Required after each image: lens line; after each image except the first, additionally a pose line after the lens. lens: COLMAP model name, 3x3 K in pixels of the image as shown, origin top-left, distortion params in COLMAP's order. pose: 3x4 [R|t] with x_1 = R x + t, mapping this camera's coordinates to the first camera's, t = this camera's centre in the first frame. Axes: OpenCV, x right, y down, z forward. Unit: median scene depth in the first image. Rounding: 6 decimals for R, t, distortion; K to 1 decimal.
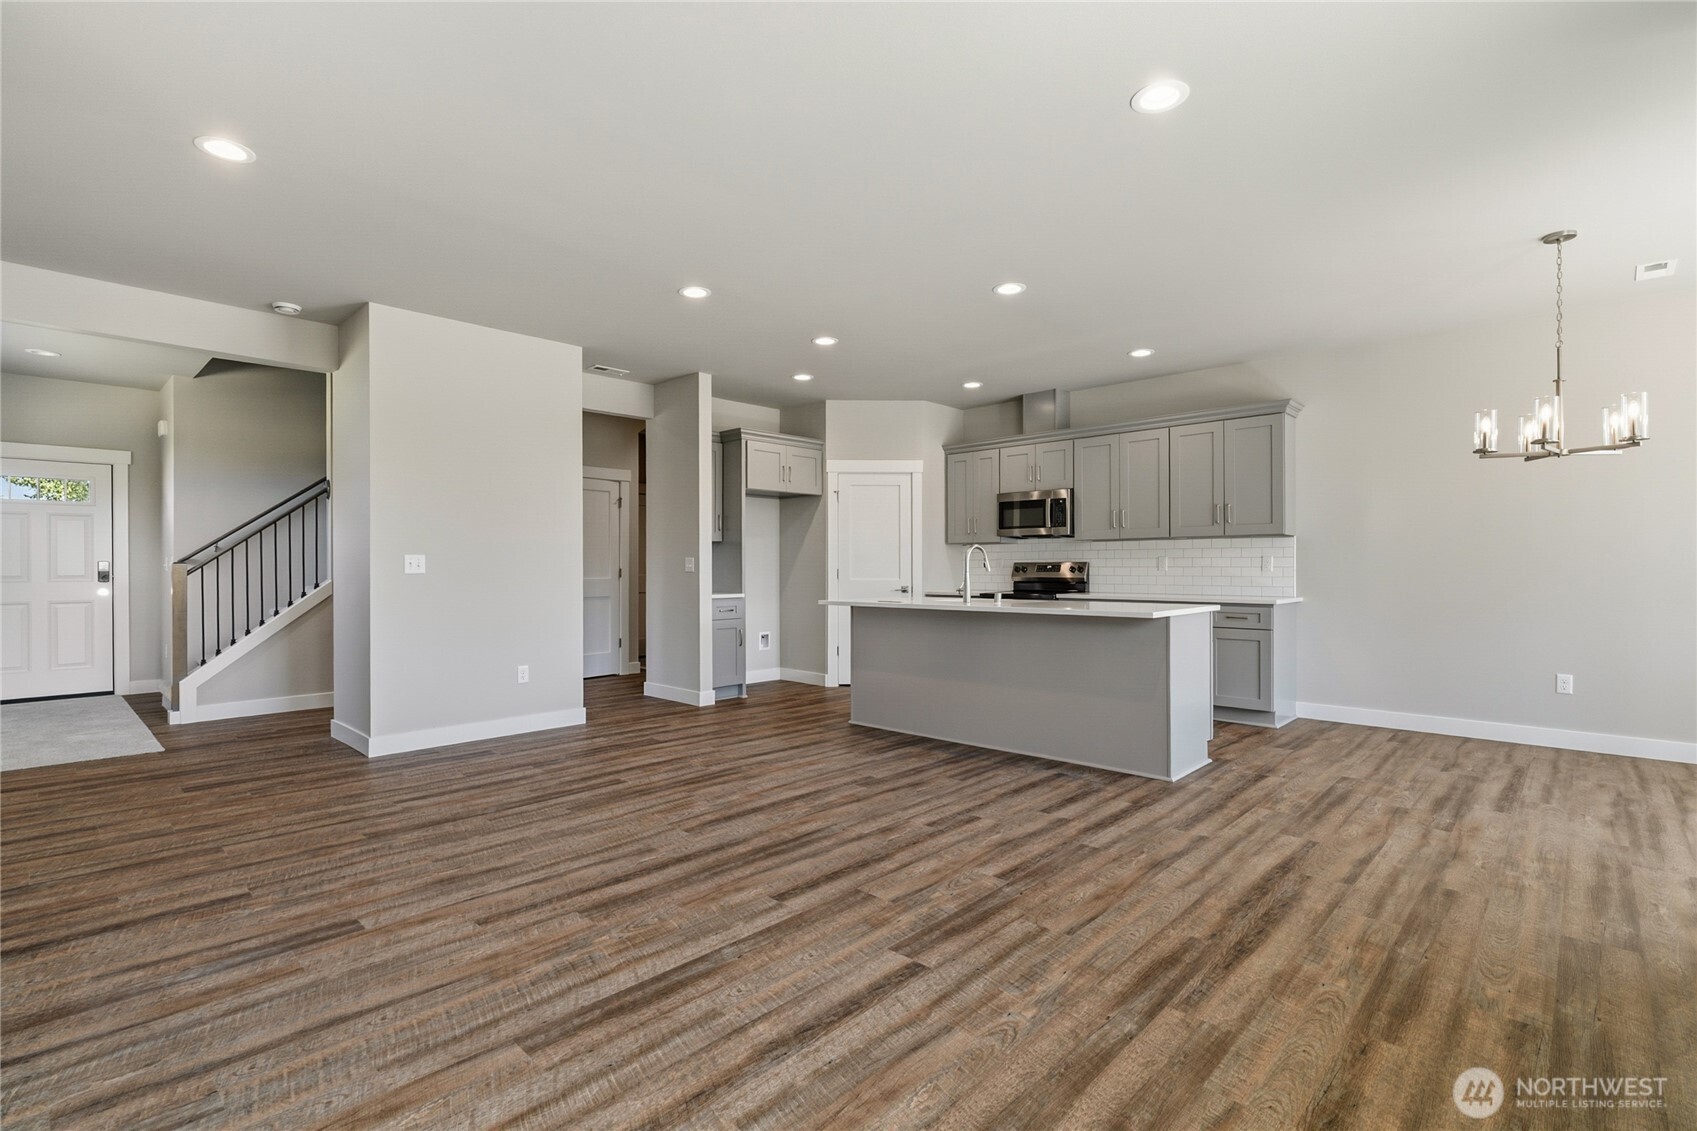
lens RADIAL K [[783.3, 0, 869.6], [0, 783.3, 562.8], [0, 0, 1]] dist [-0.007775, 0.000813]
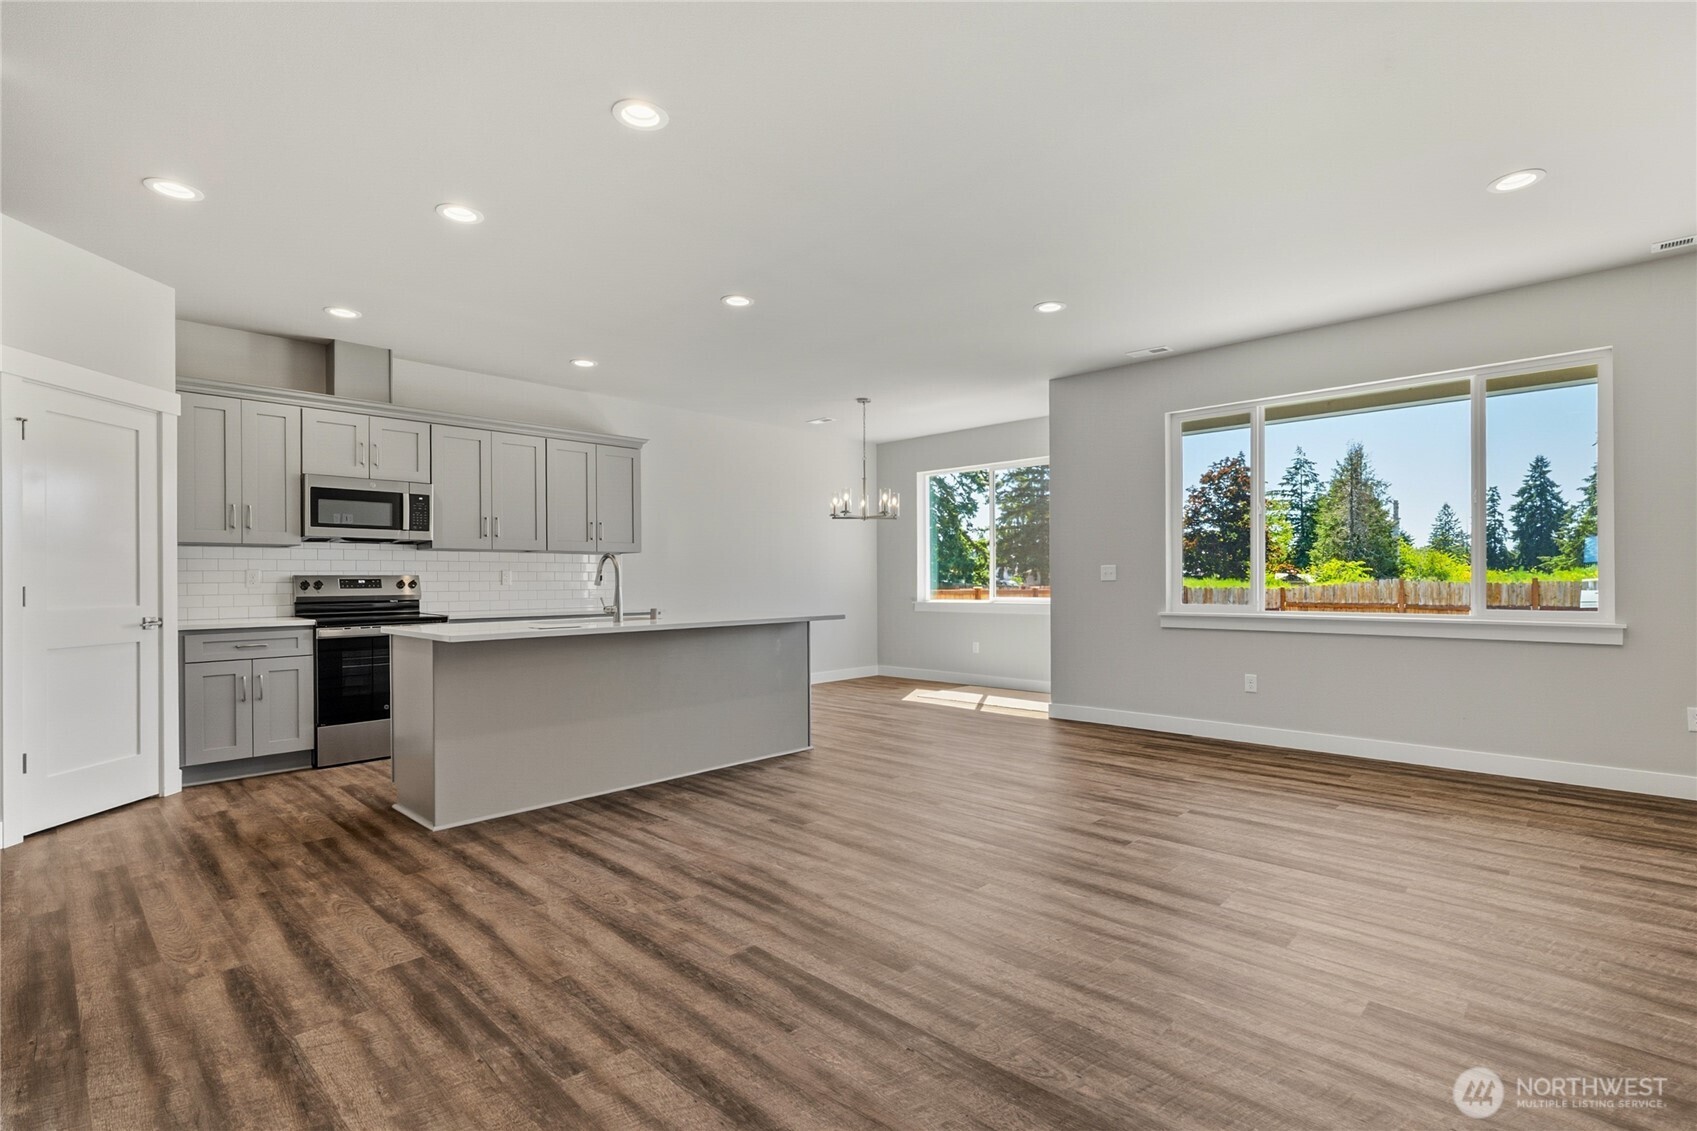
lens RADIAL K [[789.2, 0, 848.5], [0, 789.2, 565.5], [0, 0, 1]] dist [-0.003032, -0.000740]
pose [[0.022634, 0.020106, 0.999542, -1.213292], [-0.001678, 0.999797, -0.020073, 0.010298], [-0.999742, -0.001223, 0.022663, 1.231195]]
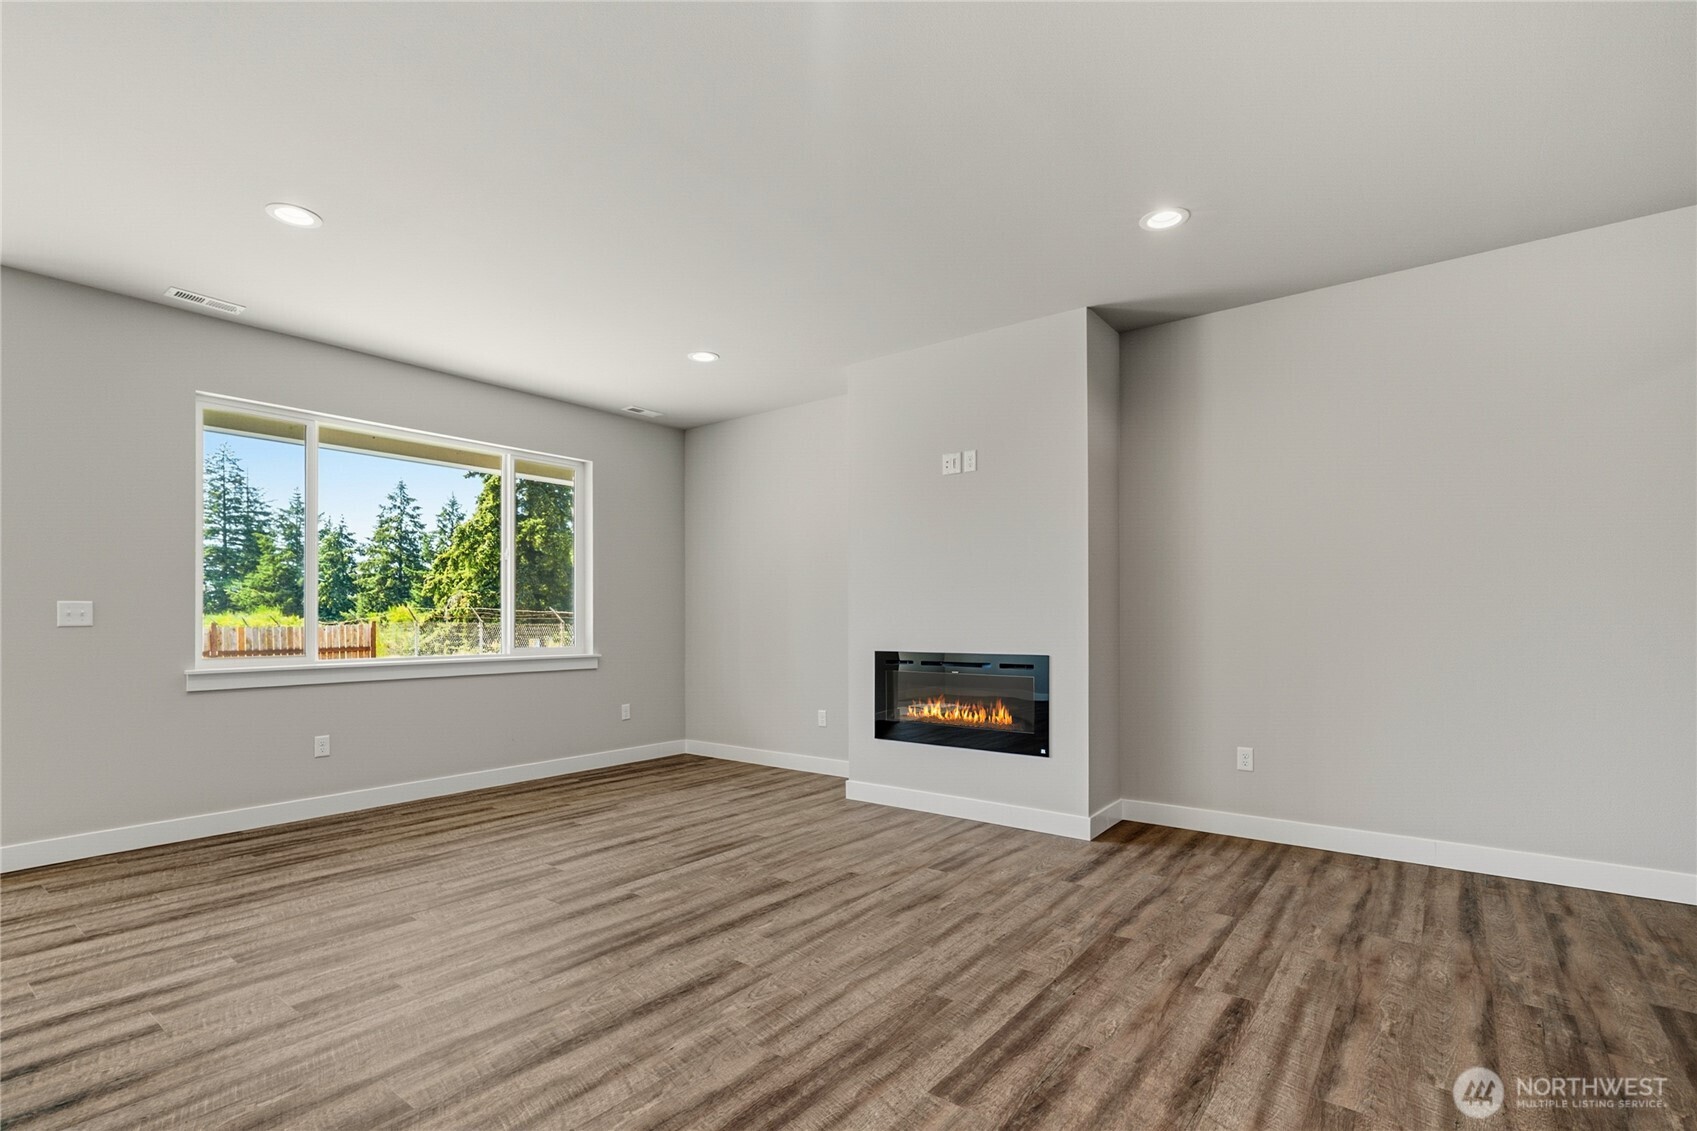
lens RADIAL K [[787.2, 0, 861.1], [0, 787.2, 623.0], [0, 0, 1]] dist [-0.002168, 0.000244]
pose [[-0.995315, 0.005014, -0.096551, -0.305933], [0.005366, 0.999980, -0.003381, 0.013785], [0.096532, -0.003883, -0.995322, 1.948358]]
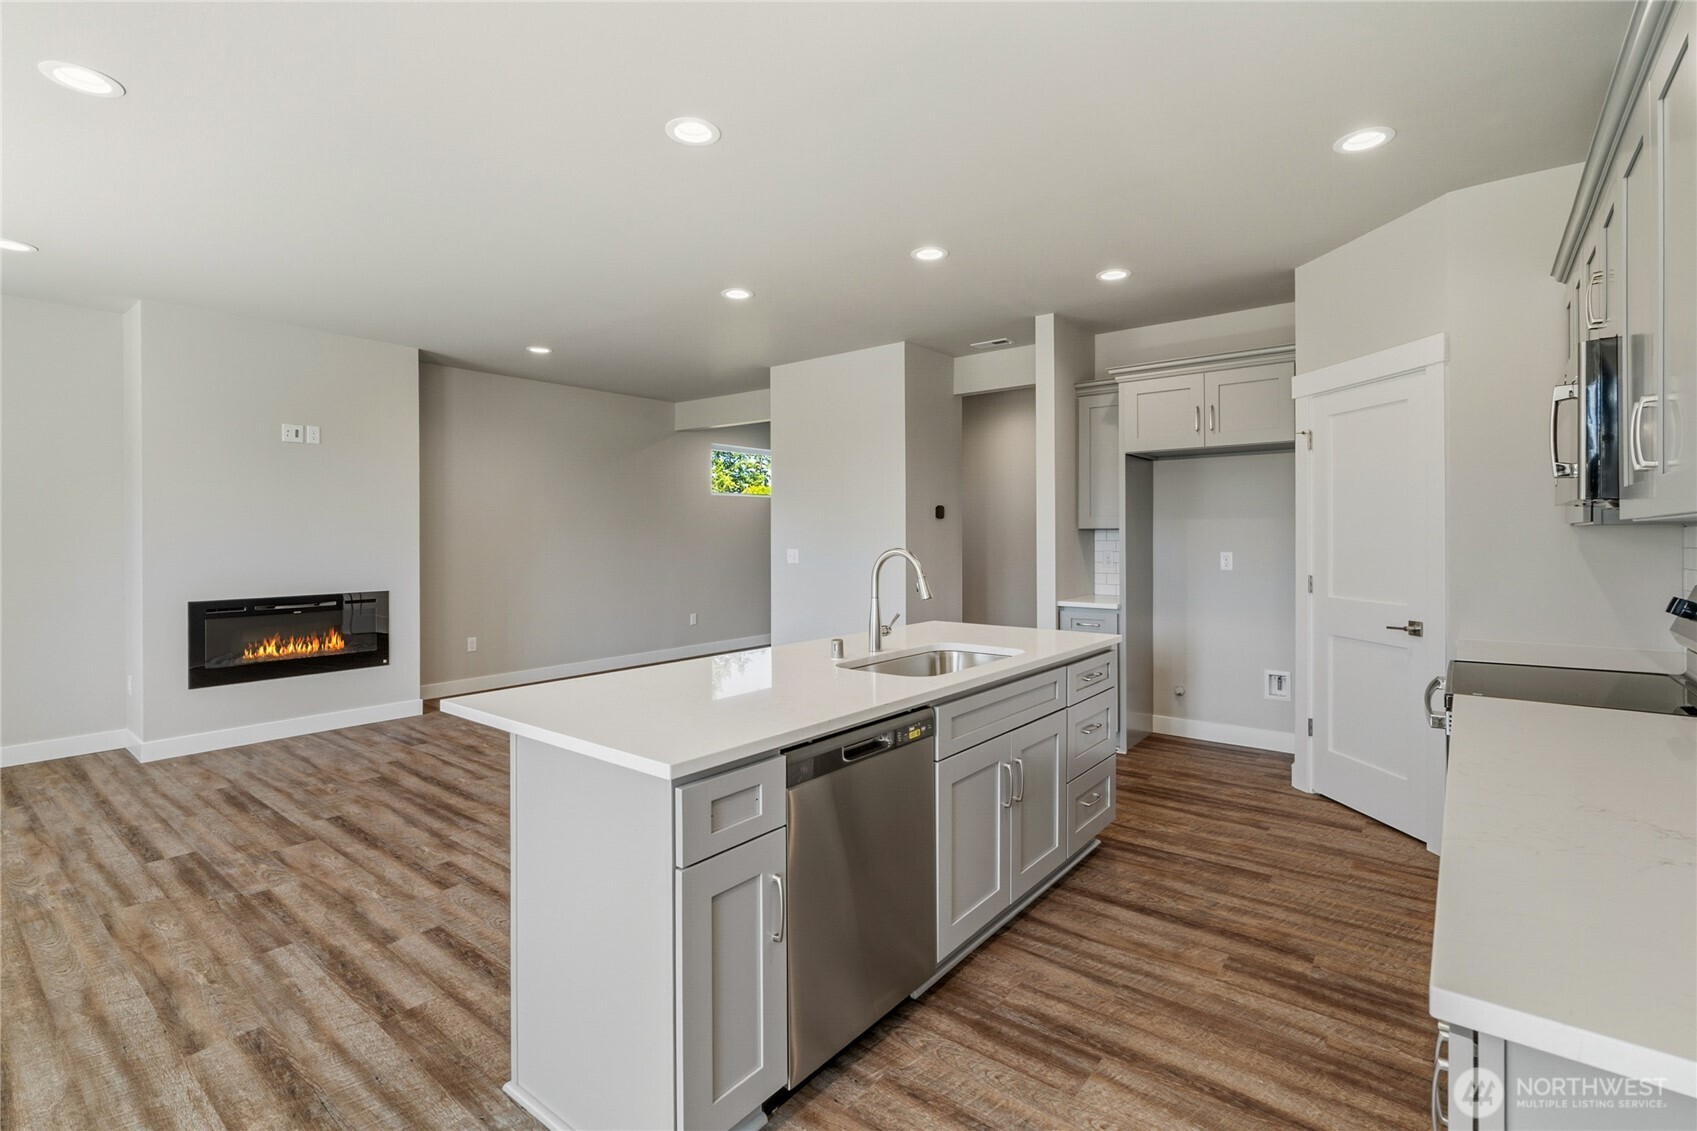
lens RADIAL K [[780.0, 0, 843.5], [0, 780.0, 535.5], [0, 0, 1]] dist [-0.005697, 0.001538]
pose [[0.072097, 0.003493, -0.997392, 1.152742], [0.010520, 0.999936, 0.004262, -0.060034], [0.997342, -0.010800, 0.072055, 1.573713]]
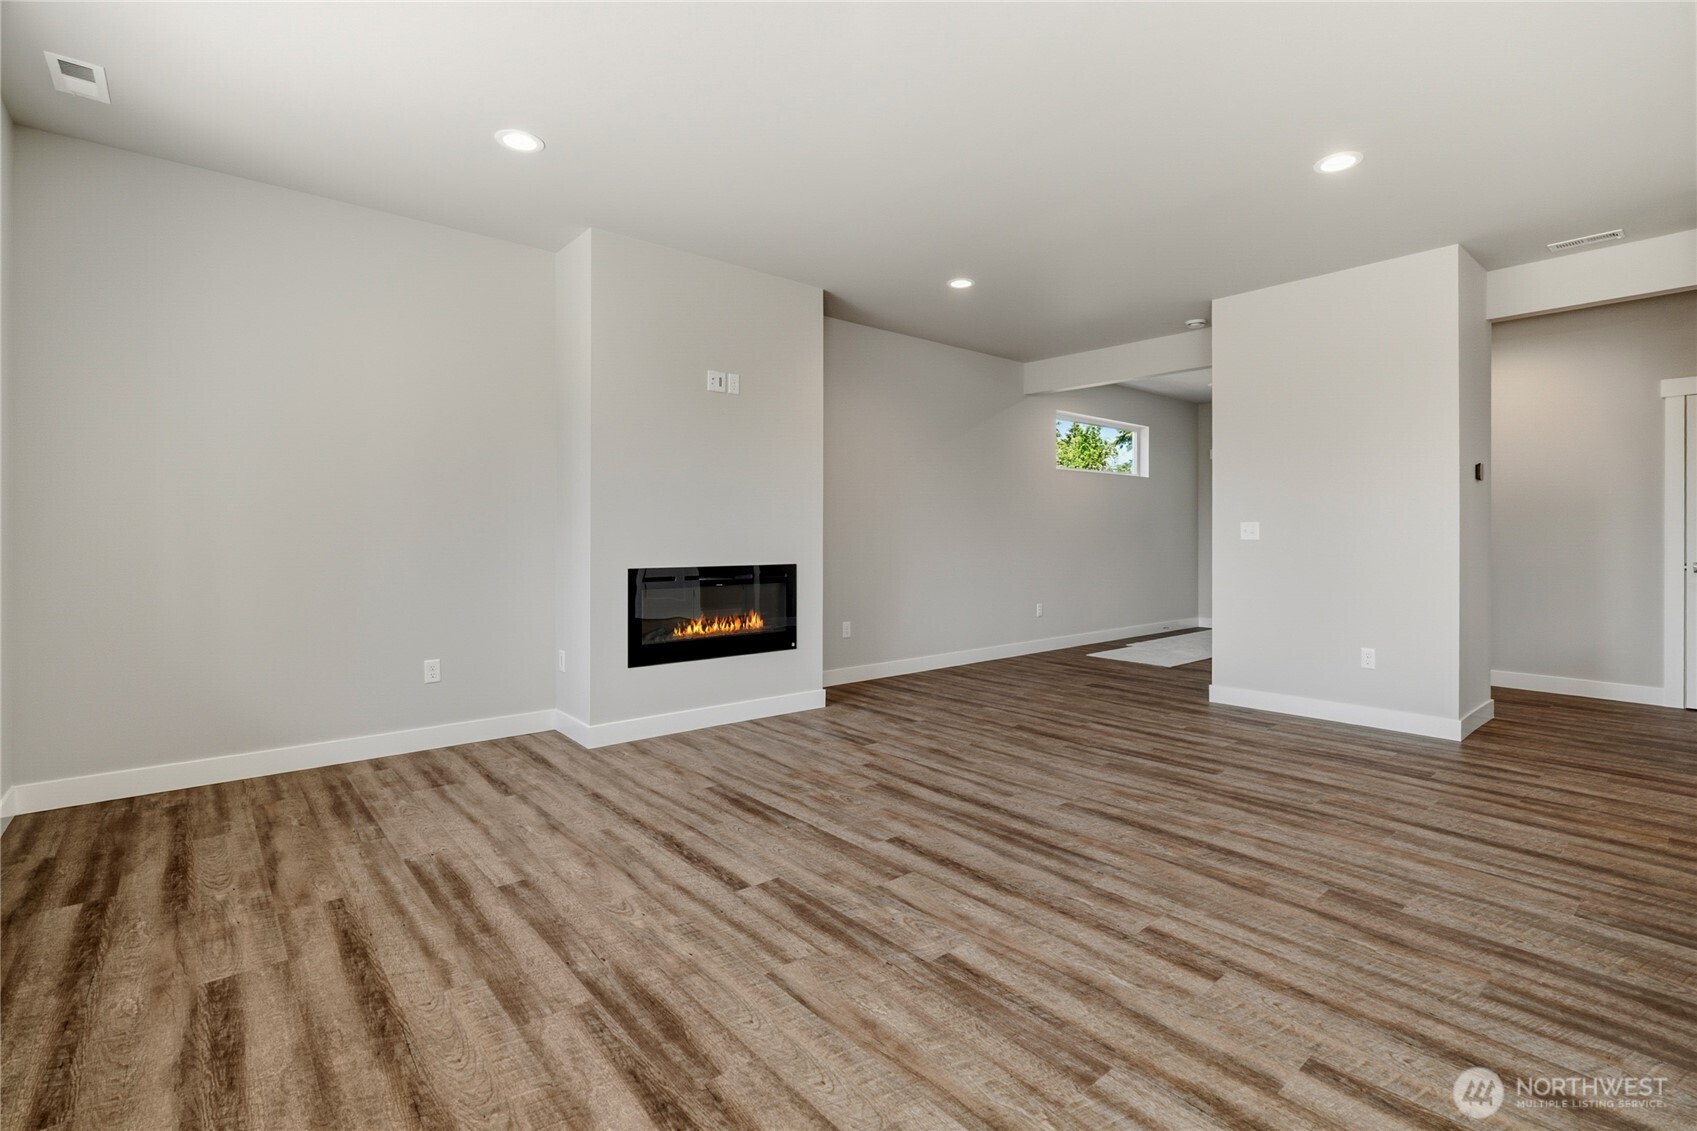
lens RADIAL K [[780.0, 0, 843.5], [0, 780.0, 535.5], [0, 0, 1]] dist [-0.005697, 0.001538]
pose [[-0.118728, 0.001747, -0.992925, 0.833860], [0.004356, 0.999990, 0.001239, 0.006419], [0.992917, -0.004178, -0.118735, 0.922354]]
